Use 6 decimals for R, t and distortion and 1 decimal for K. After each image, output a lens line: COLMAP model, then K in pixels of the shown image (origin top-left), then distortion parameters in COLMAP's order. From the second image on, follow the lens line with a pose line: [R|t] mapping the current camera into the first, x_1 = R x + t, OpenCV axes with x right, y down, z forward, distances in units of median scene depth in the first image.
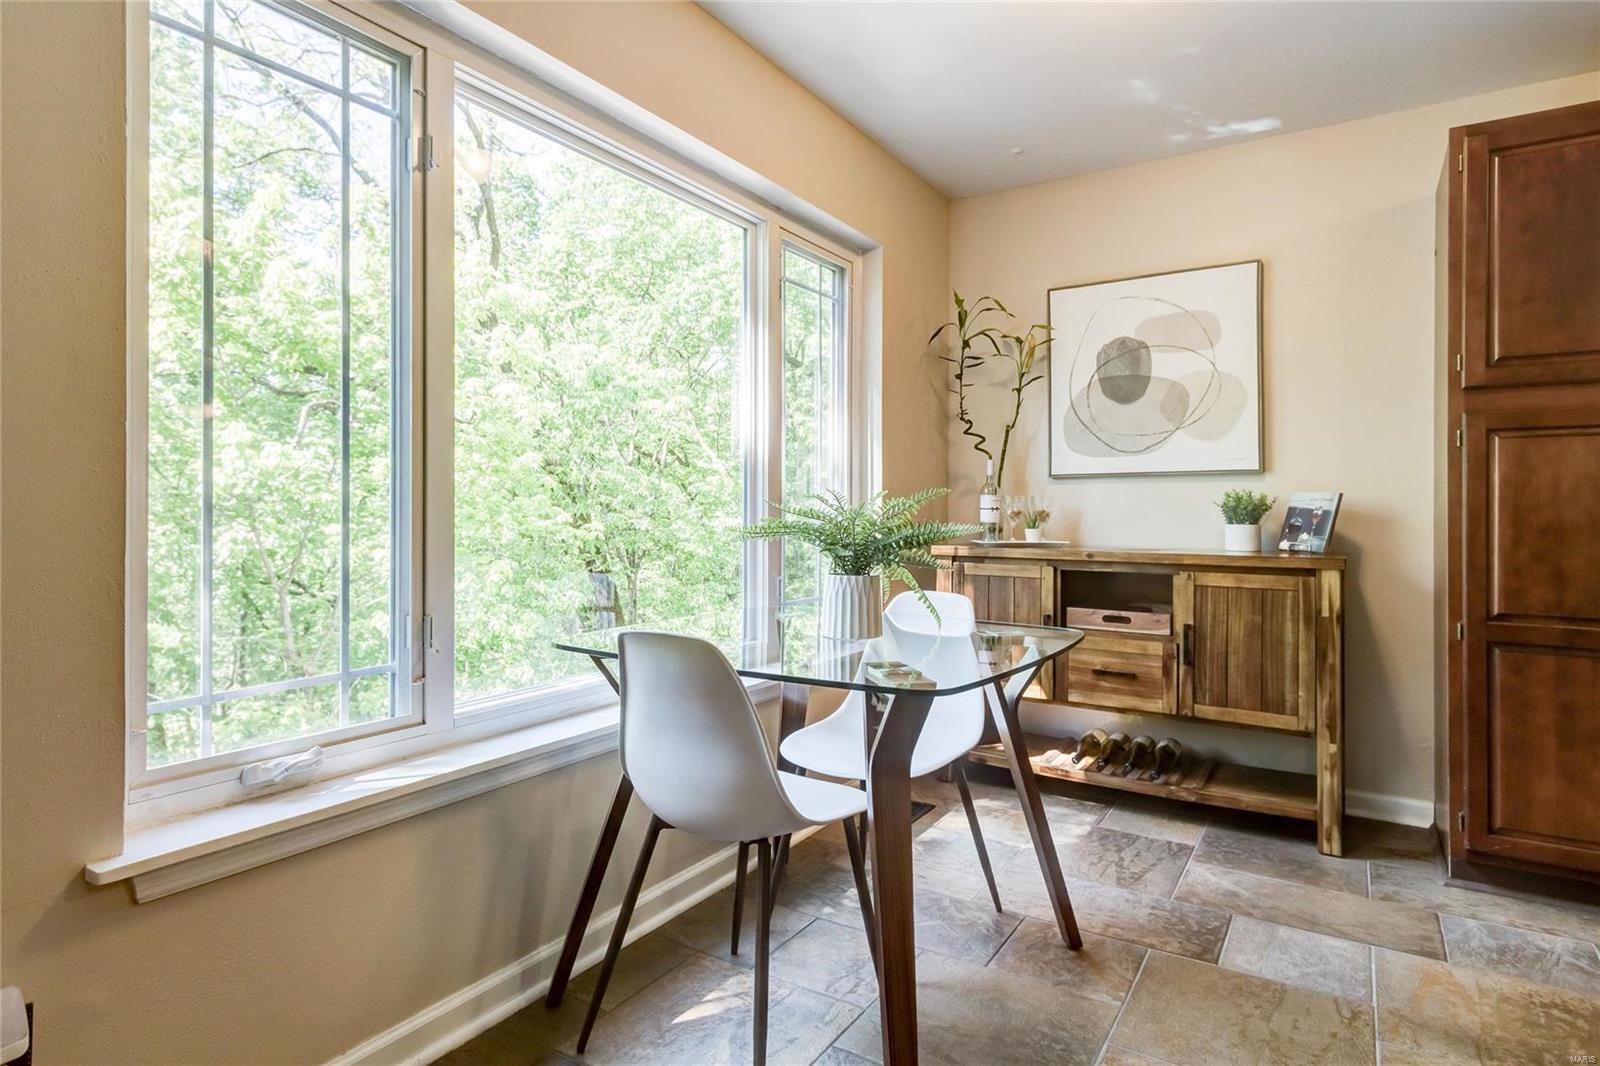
lens RADIAL K [[867.6, 0, 801.6], [0, 867.6, 520.7], [0, 0, 1]] dist [0.013251, -0.005056]
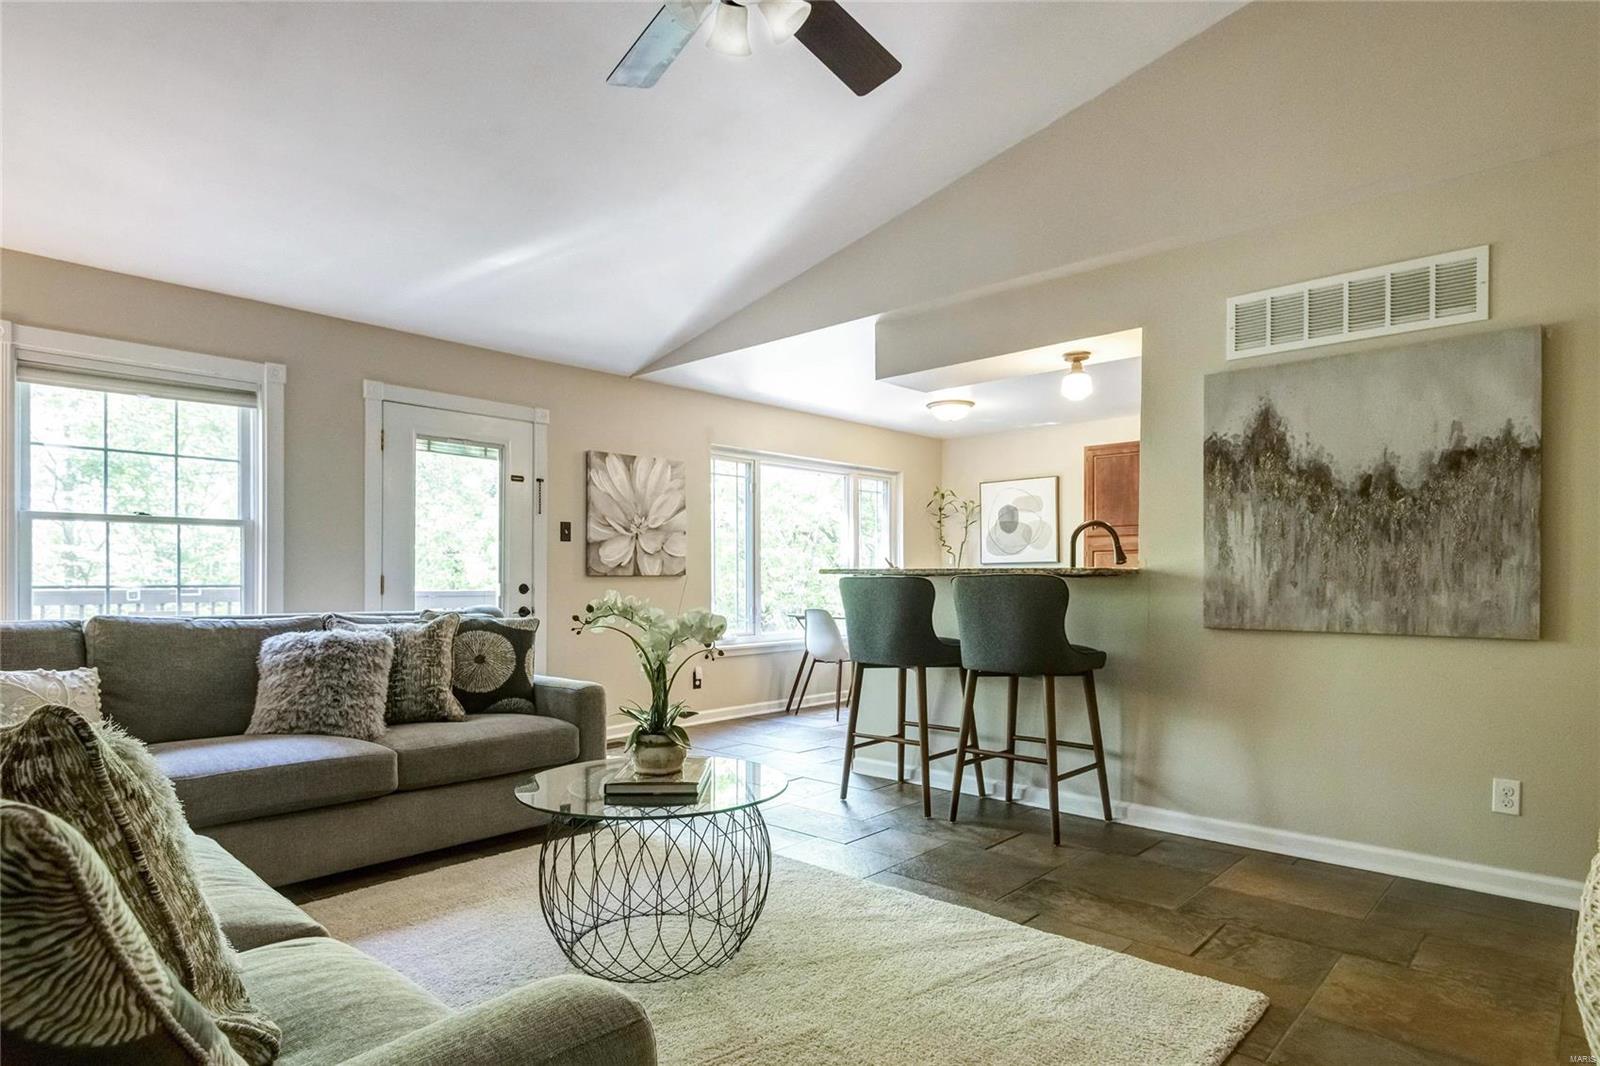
lens RADIAL K [[867.6, 0, 824.6], [0, 867.6, 584.1], [0, 0, 1]] dist [0.013251, -0.005056]
pose [[0.989186, -0.006873, -0.146506, 0.281835], [0.006089, 0.999965, -0.005794, 0.016732], [0.146540, 0.004839, 0.989193, -1.771491]]
